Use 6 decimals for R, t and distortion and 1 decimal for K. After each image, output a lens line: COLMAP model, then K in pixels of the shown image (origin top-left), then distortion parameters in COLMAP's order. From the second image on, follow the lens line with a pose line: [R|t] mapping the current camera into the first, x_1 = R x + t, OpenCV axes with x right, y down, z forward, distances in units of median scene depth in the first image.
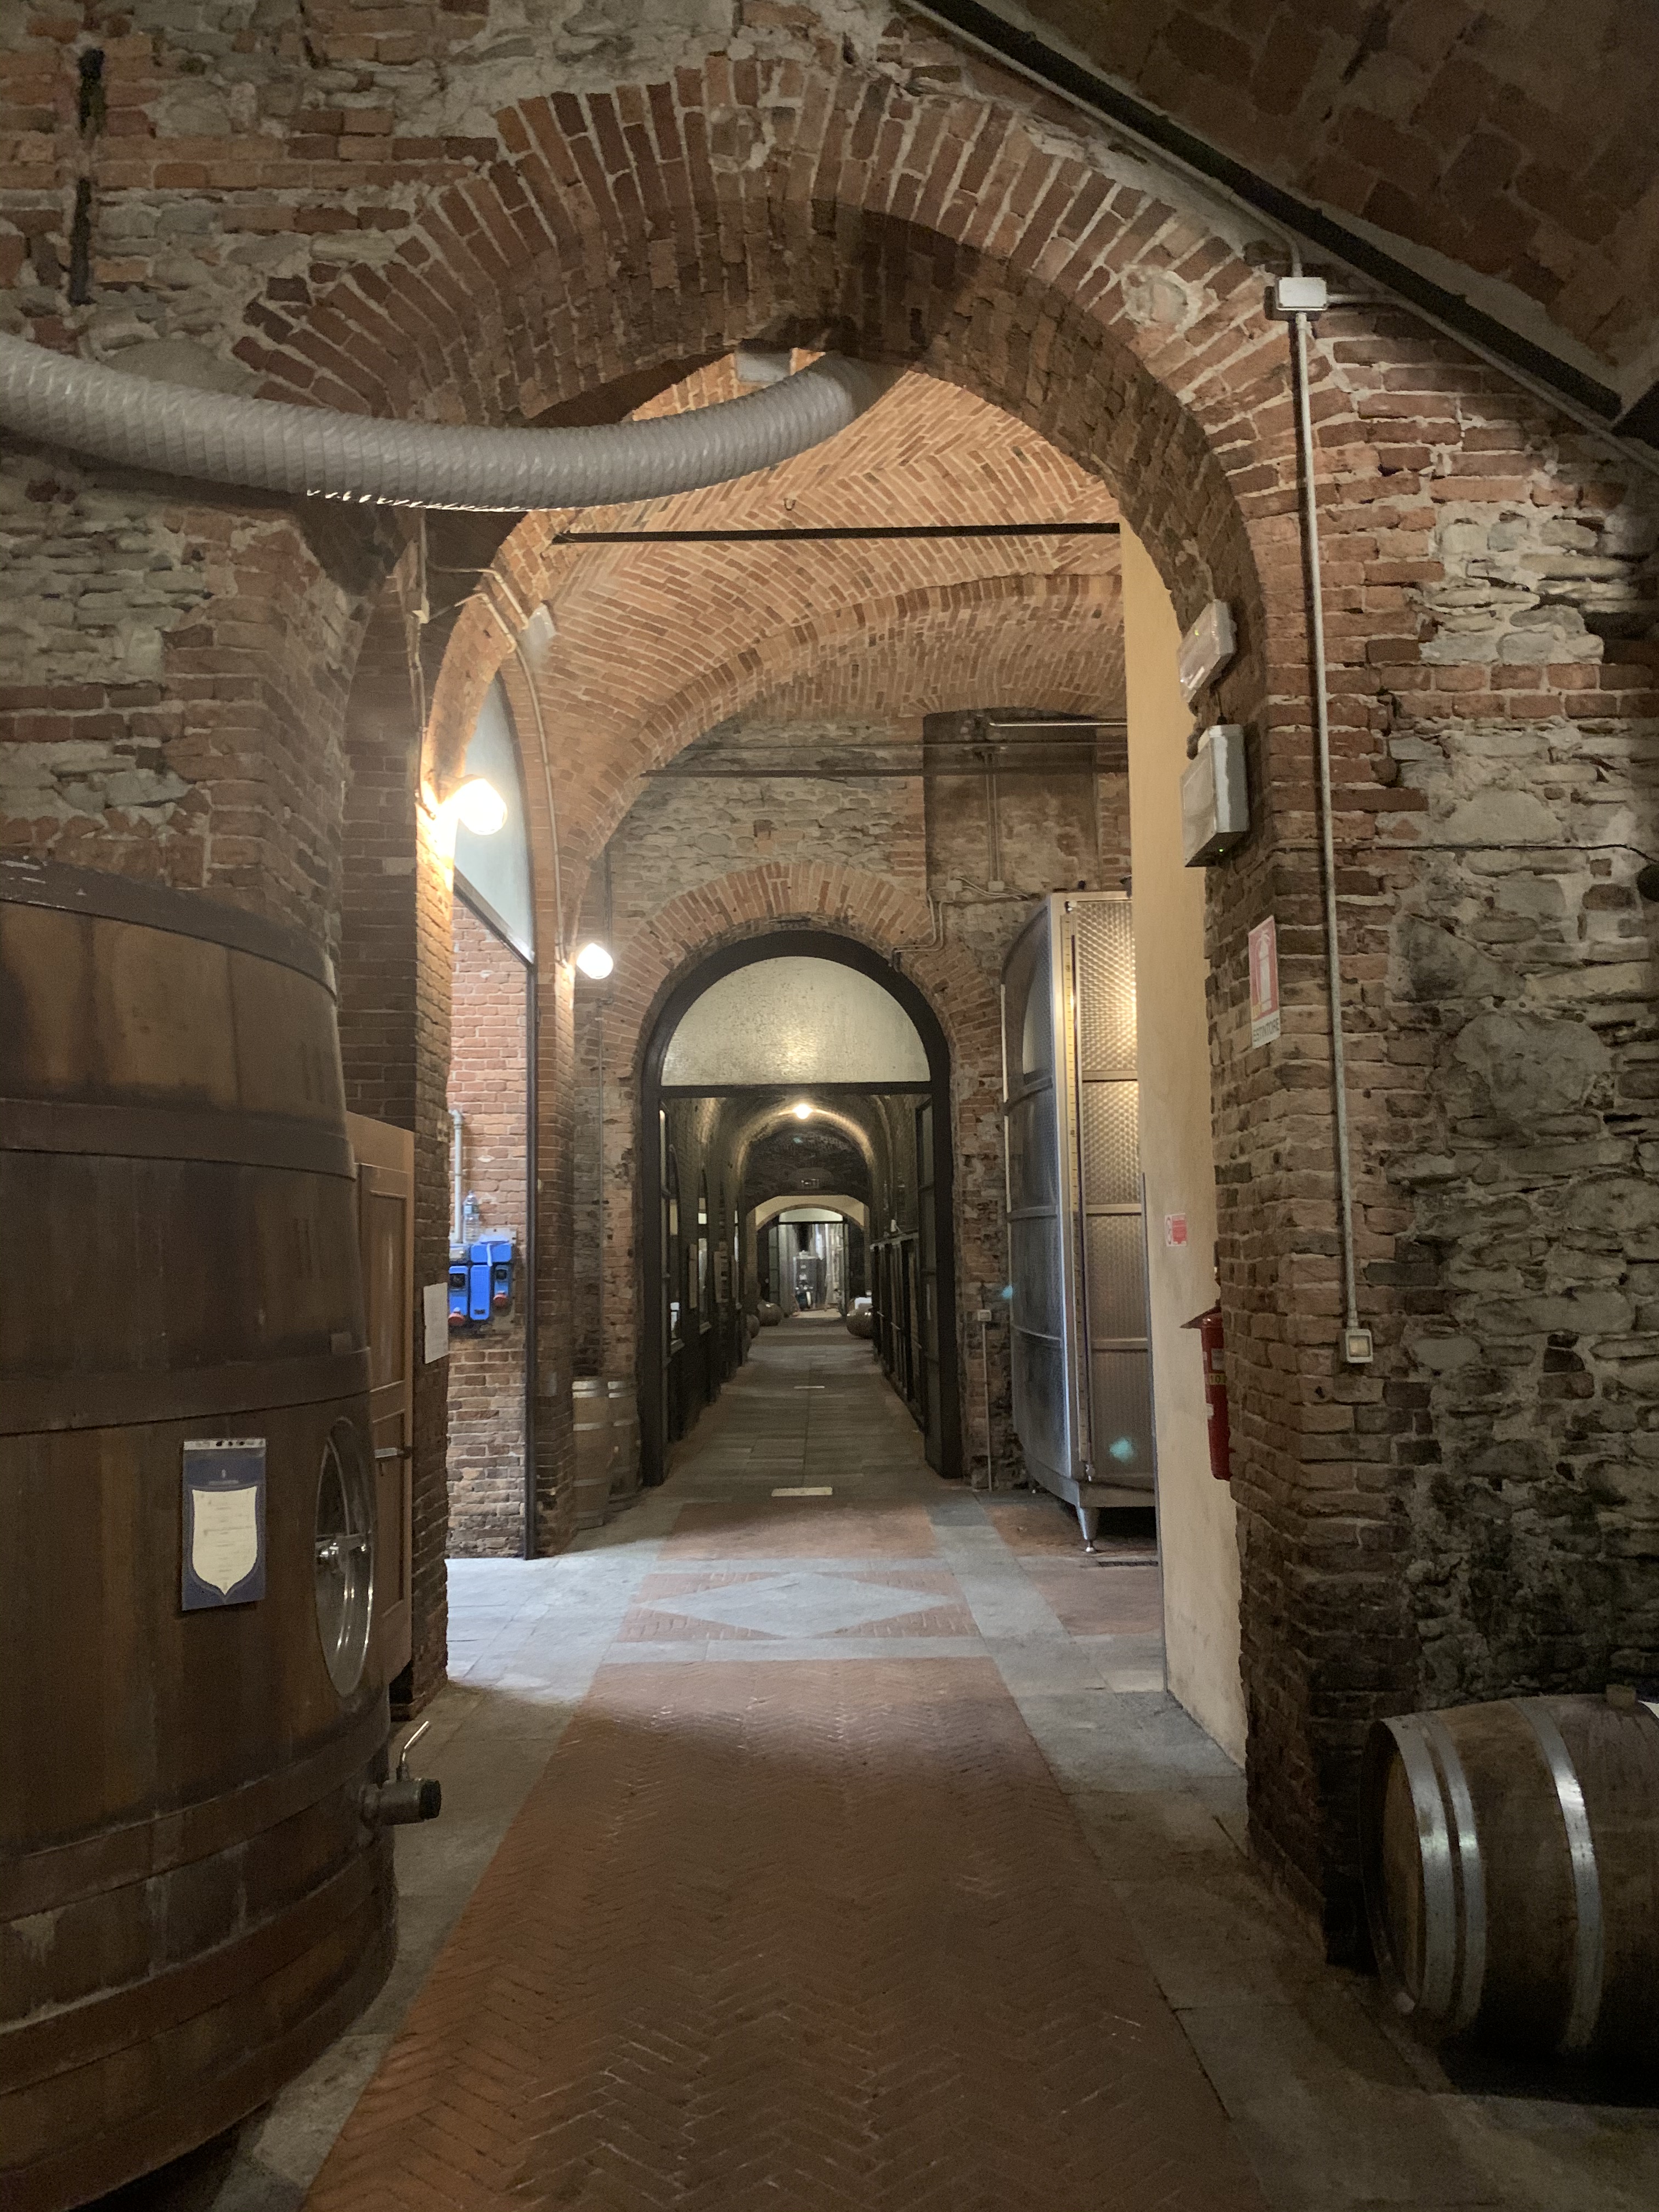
lens RADIAL K [[1674.7, 0, 830.2], [0, 1674.7, 1119.0], [0, 0, 1]] dist [-0.006112, 0.000152]
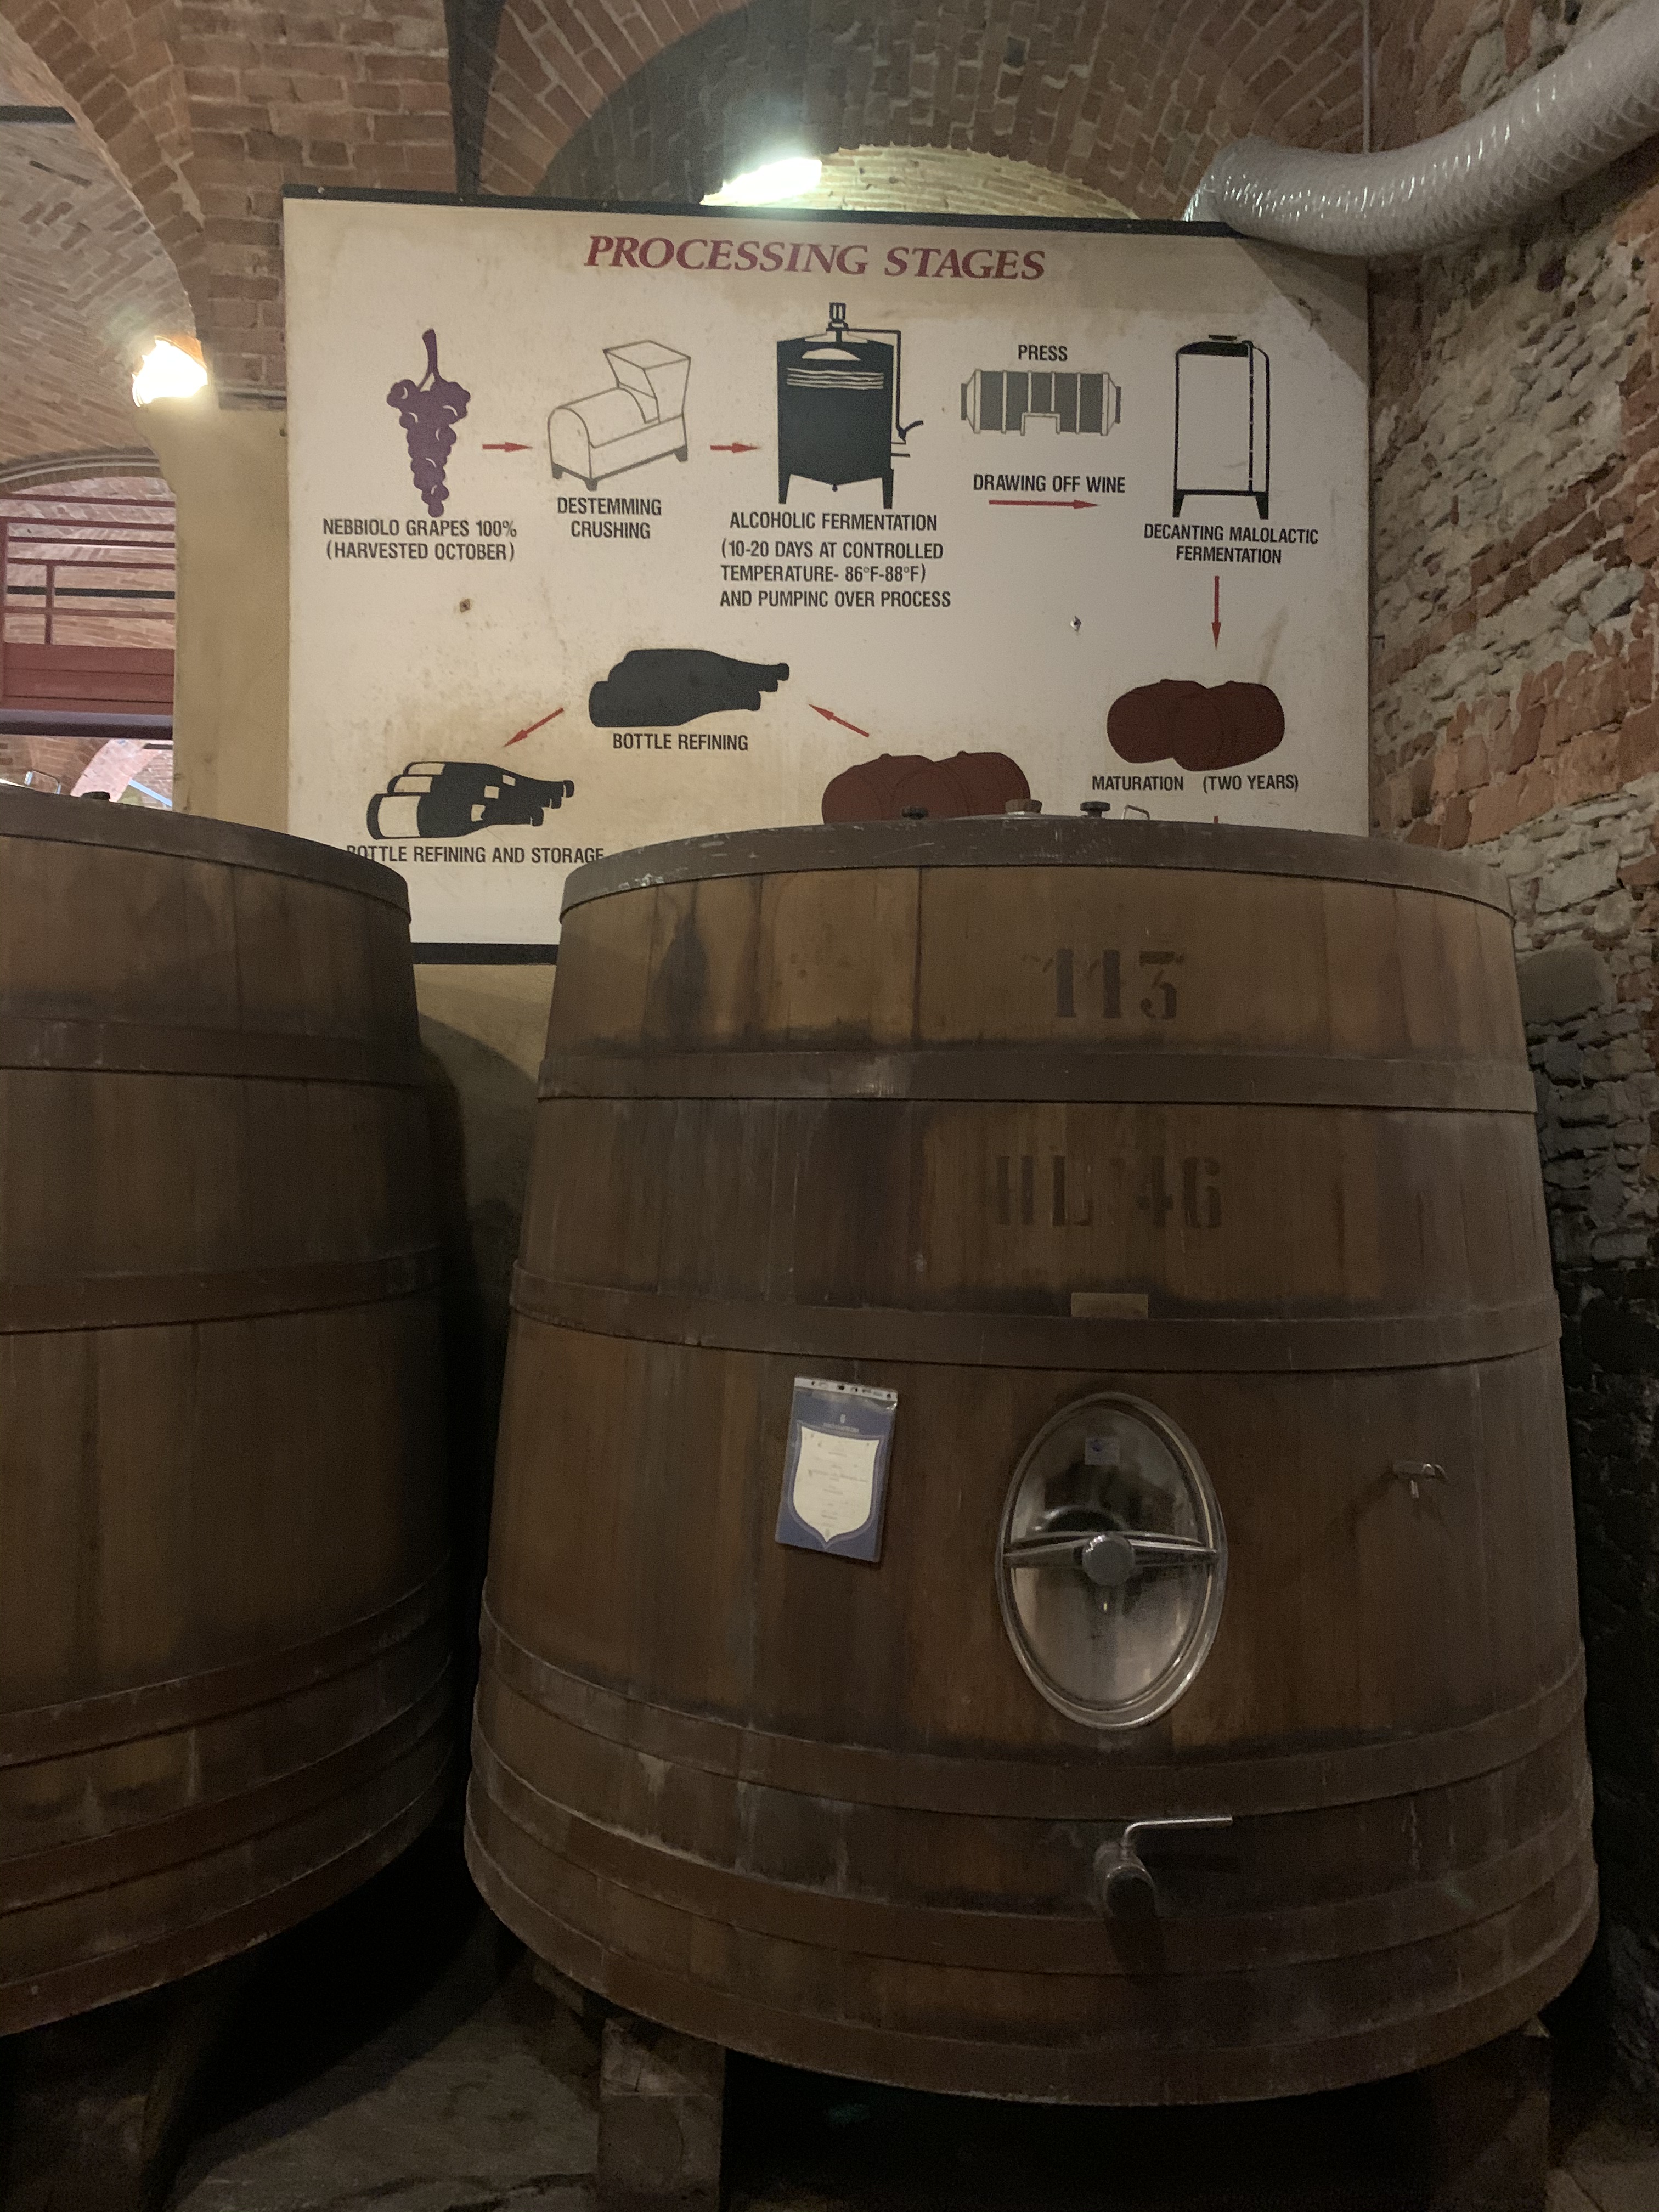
lens RADIAL K [[1718.2, 0, 829.5], [0, 1718.2, 1106.0], [0, 0, 1]] dist [-0.001869, -0.006695]
pose [[0.033228, -0.022619, -0.999192, 0.663654], [0.065678, 0.997632, -0.020399, 0.051674], [0.997287, -0.064947, 0.034634, 1.002554]]
